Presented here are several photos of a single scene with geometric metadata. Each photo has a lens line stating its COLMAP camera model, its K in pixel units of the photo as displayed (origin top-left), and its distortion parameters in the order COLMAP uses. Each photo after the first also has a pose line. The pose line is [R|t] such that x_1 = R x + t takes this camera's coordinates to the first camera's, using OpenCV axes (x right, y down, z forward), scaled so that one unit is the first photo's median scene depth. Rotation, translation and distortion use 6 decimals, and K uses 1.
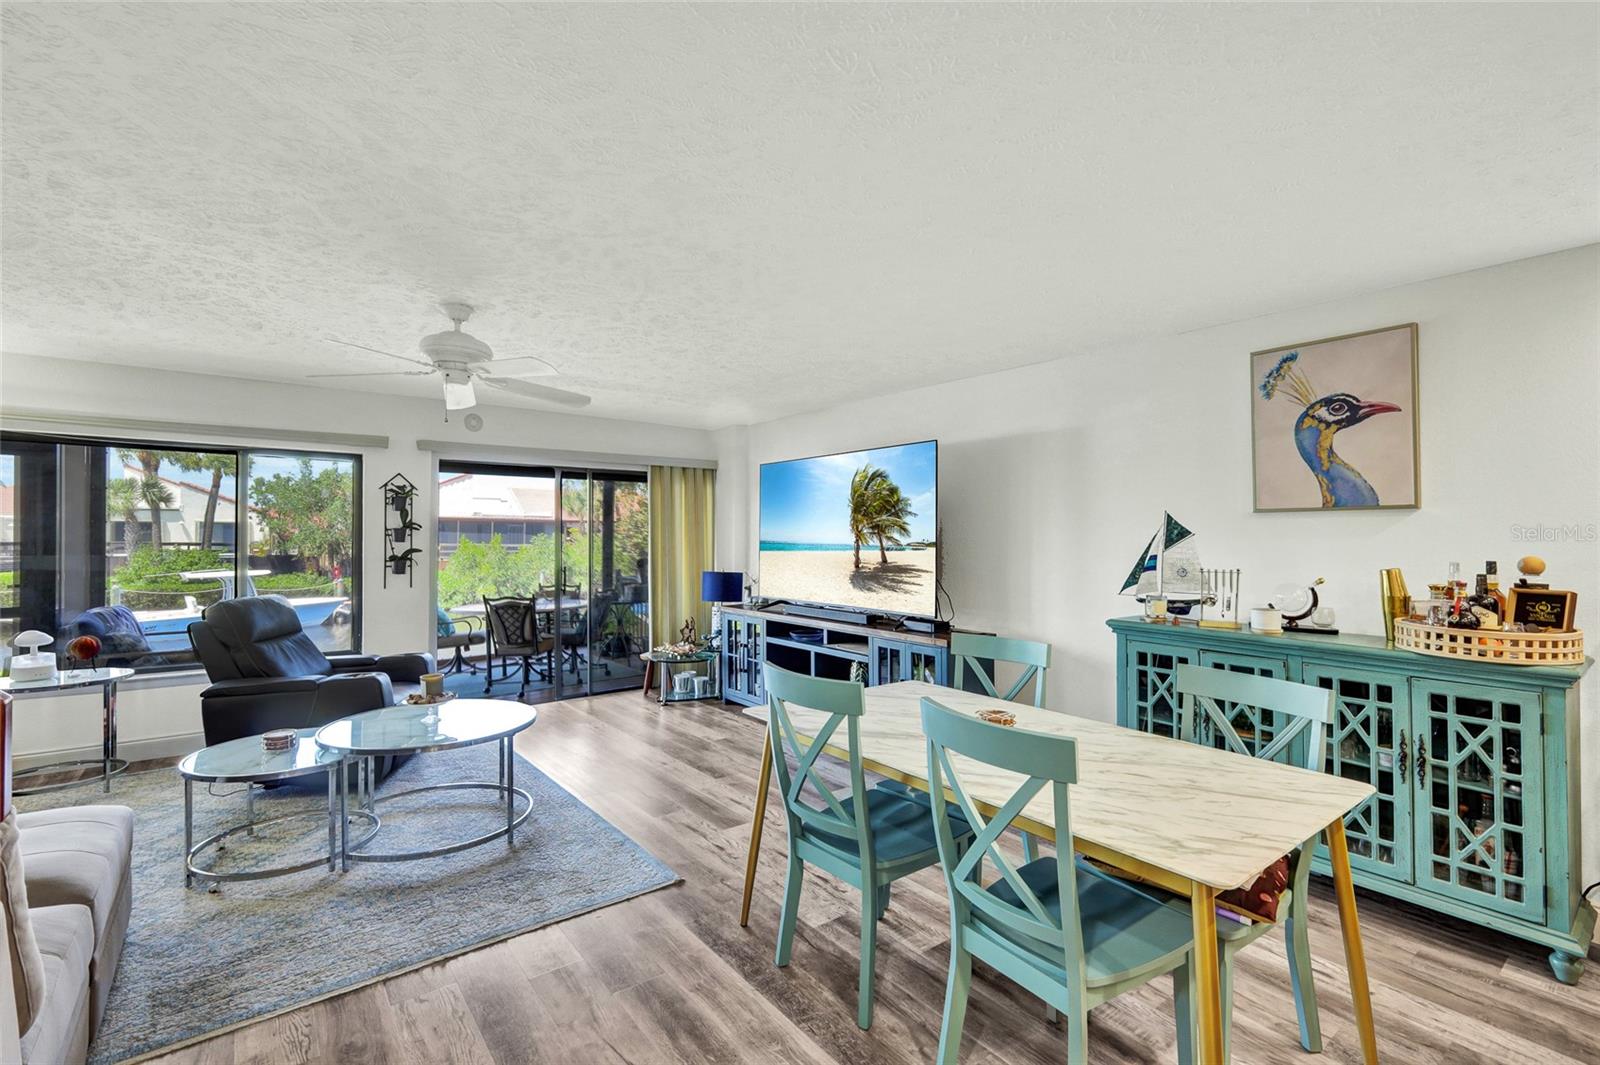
lens RADIAL K [[699.4, 0, 786.7], [0, 699.4, 526.2], [0, 0, 1]] dist [0.003482, 0.000158]
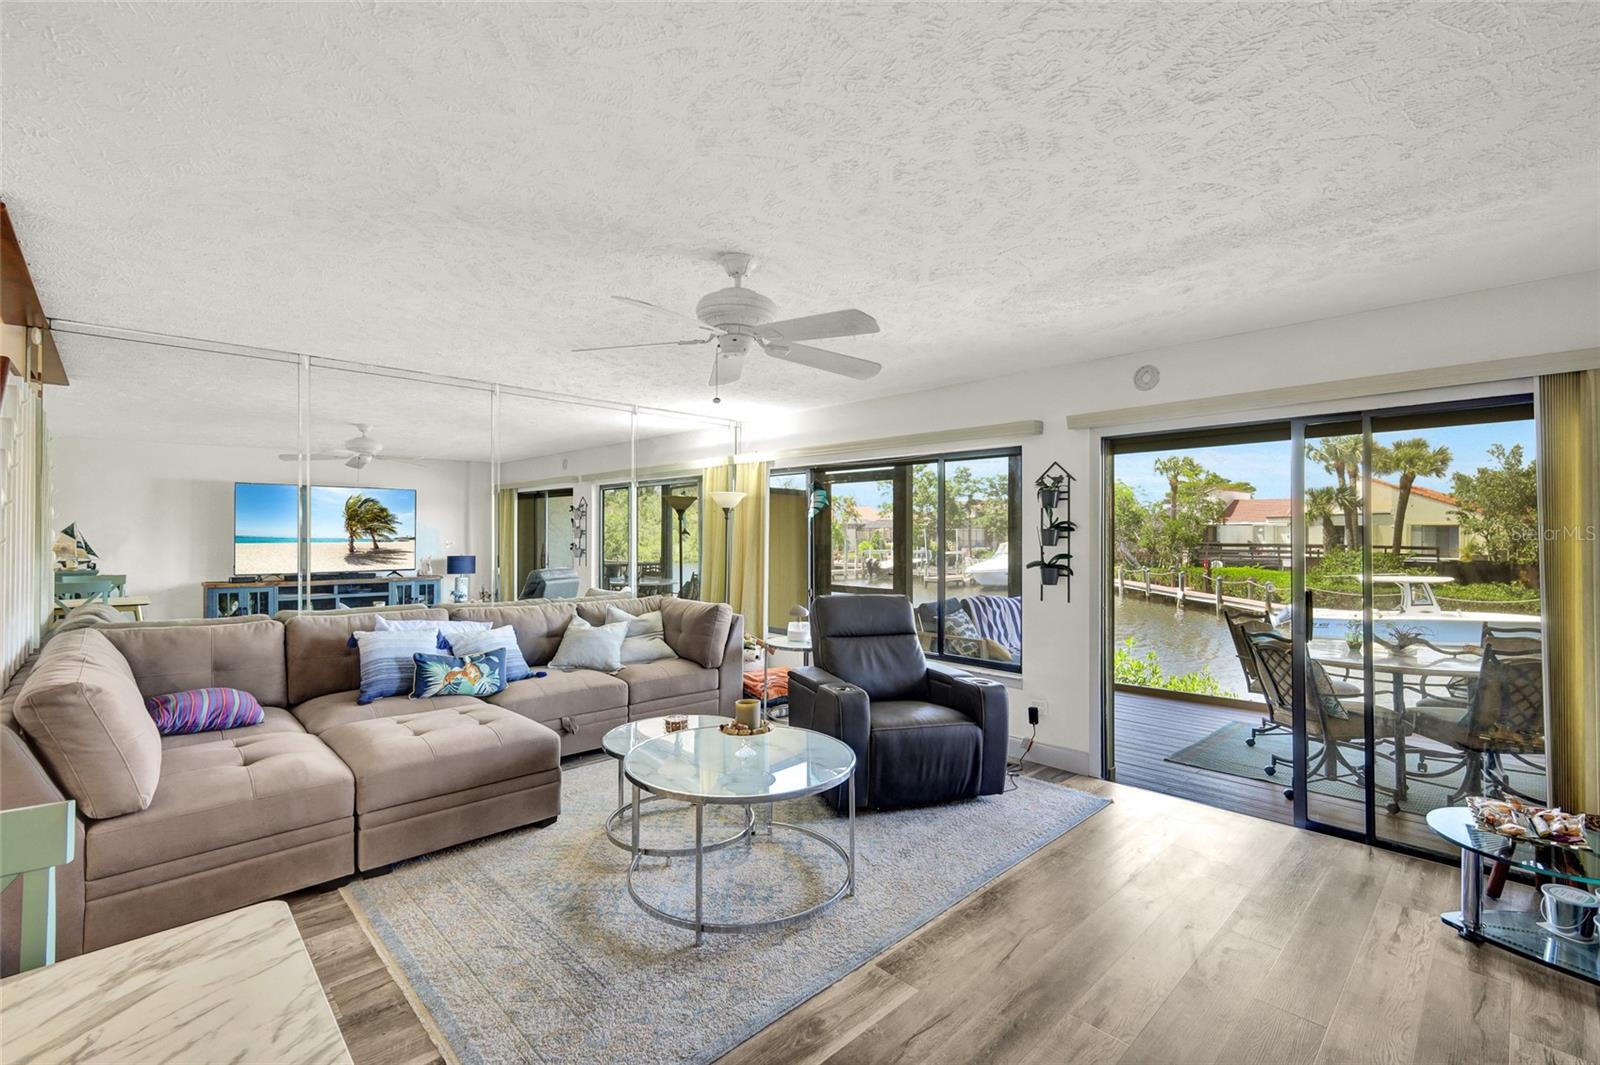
lens RADIAL K [[692.5, 0, 828.9], [0, 692.5, 536.7], [0, 0, 1]] dist [0.012671, -0.001073]
pose [[0.125850, -0.000782, -0.992049, 0.264326], [0.011227, 0.999937, 0.000636, 0.010515], [0.991986, -0.011218, 0.125851, 0.761617]]
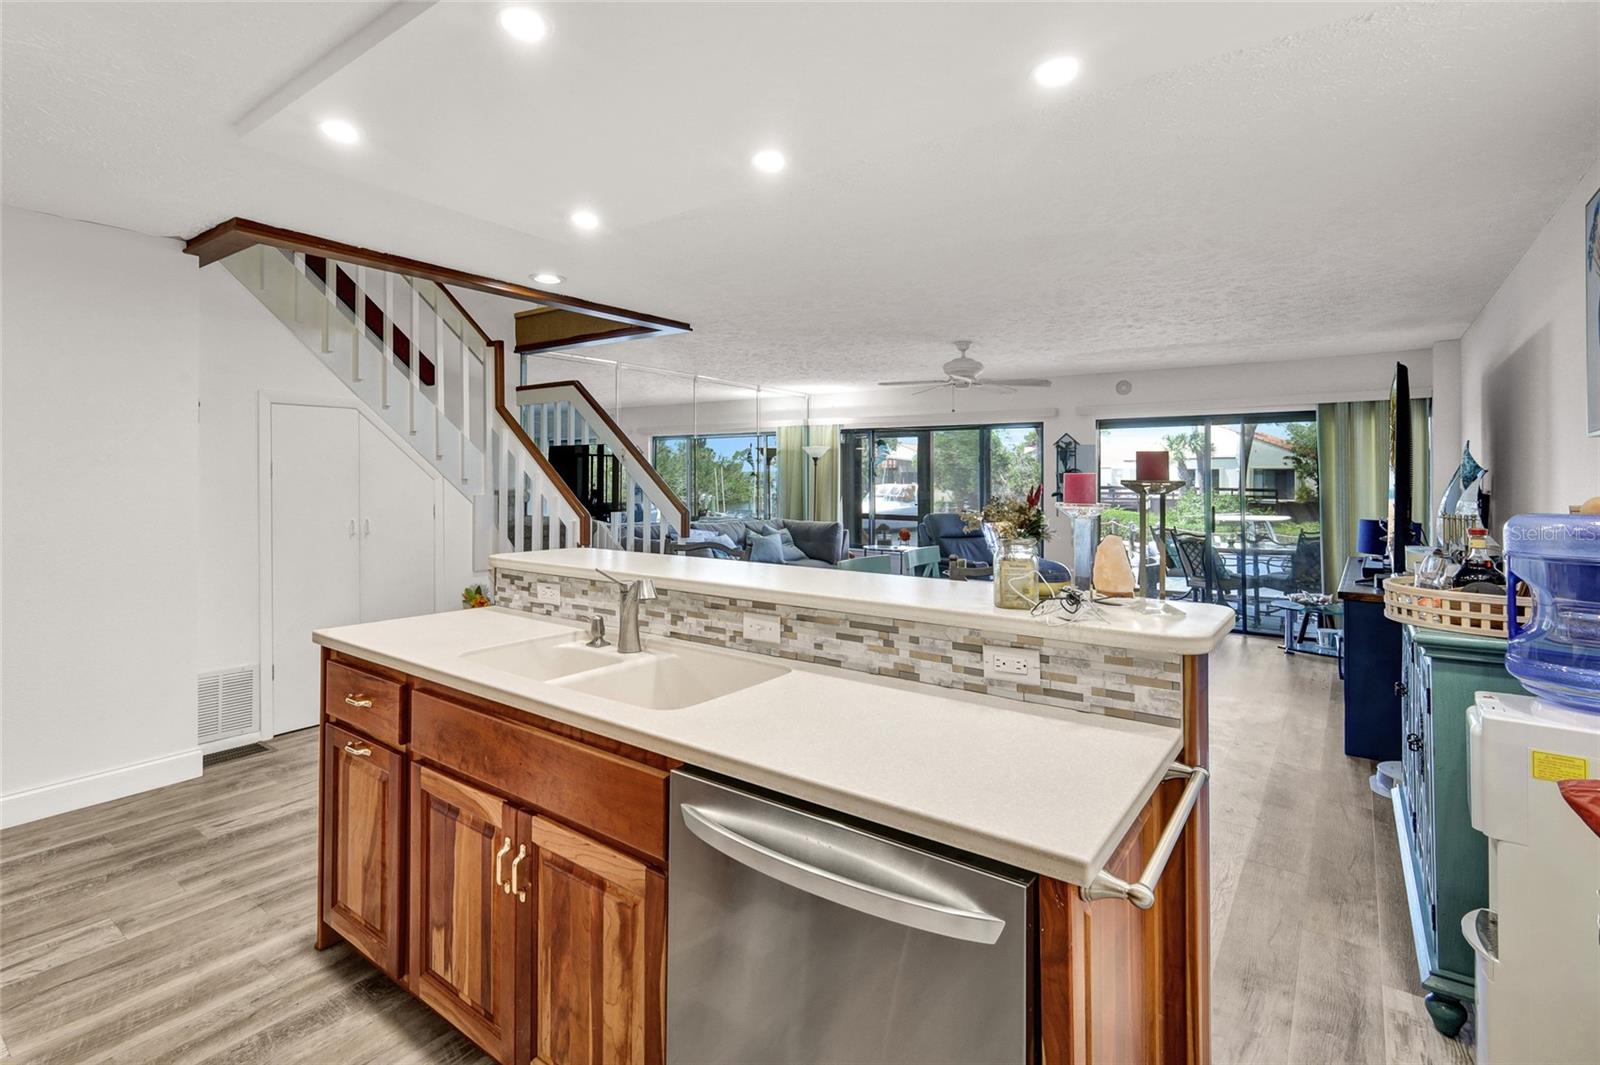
lens RADIAL K [[767.5, 0, 735.3], [0, 767.5, 470.8], [0, 0, 1]] dist [-0.002186, -0.001140]
pose [[0.226012, -0.011668, -0.974055, 0.914482], [0.009849, 0.999905, -0.009693, 0.007771], [0.974075, -0.007403, 0.226105, 0.035119]]
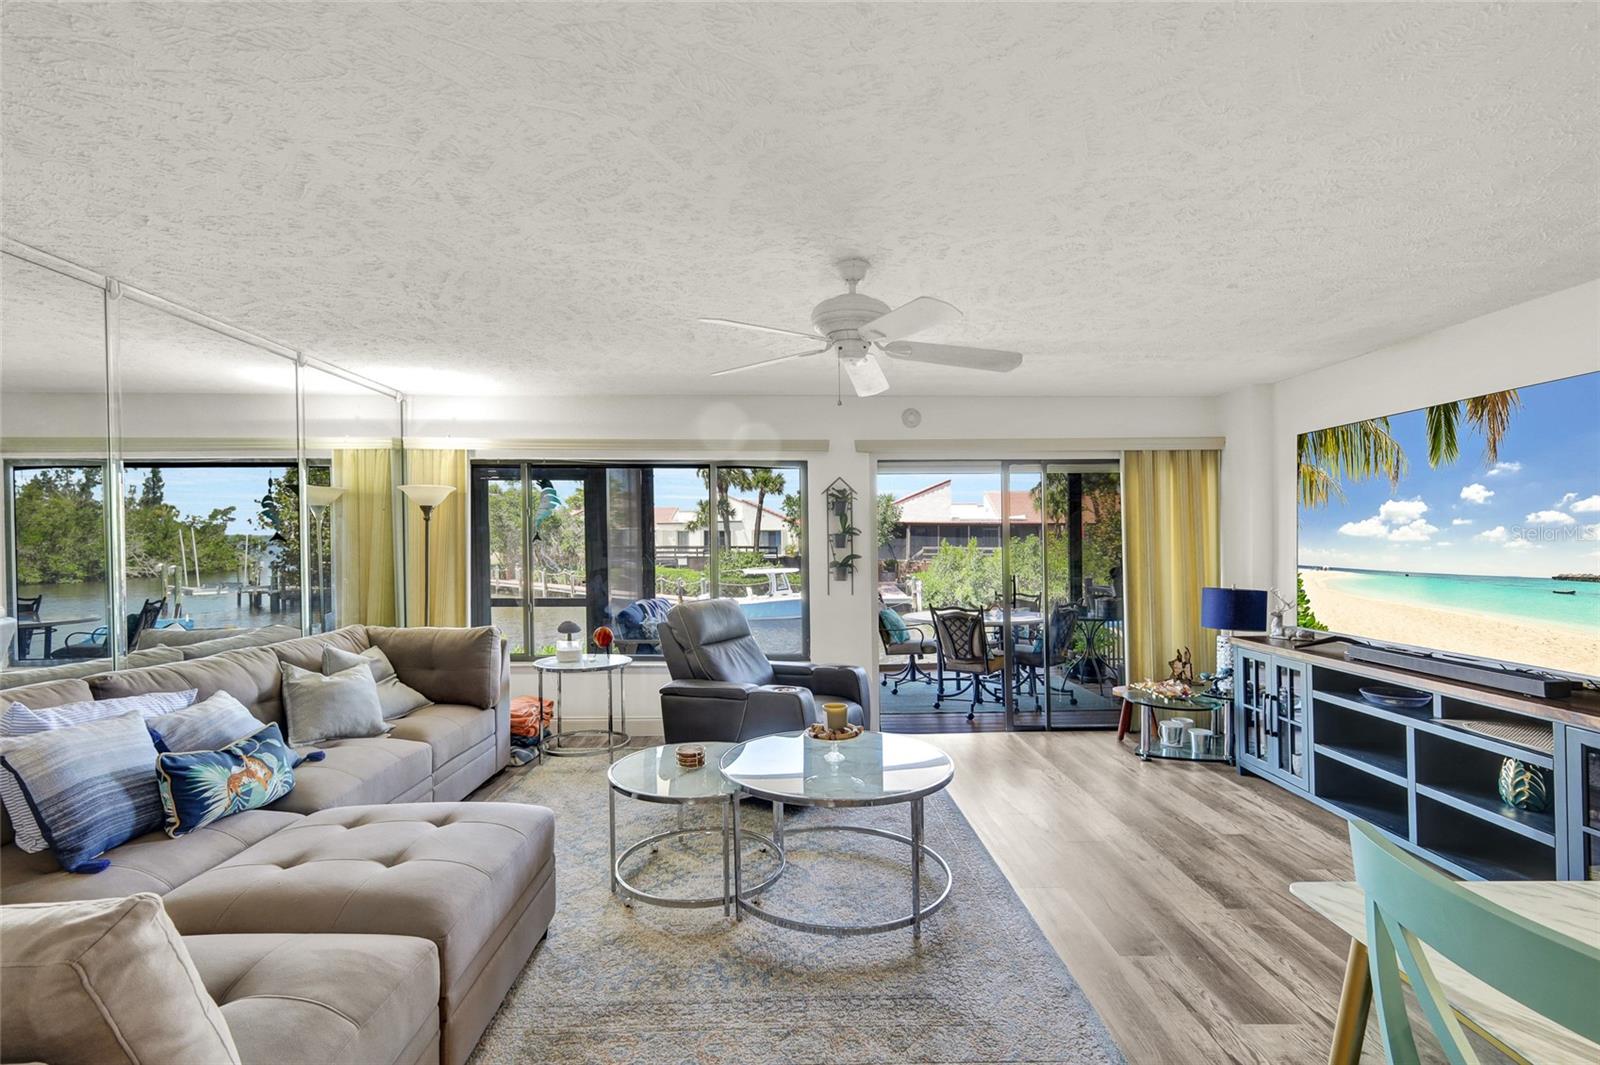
lens RADIAL K [[699.4, 0, 791.3], [0, 699.4, 537.0], [0, 0, 1]] dist [0.003482, 0.000158]
pose [[0.794147, -0.008453, -0.607666, -0.021984], [0.015120, 0.999869, 0.005851, 0.001588], [0.607537, -0.013835, 0.794171, 0.225023]]
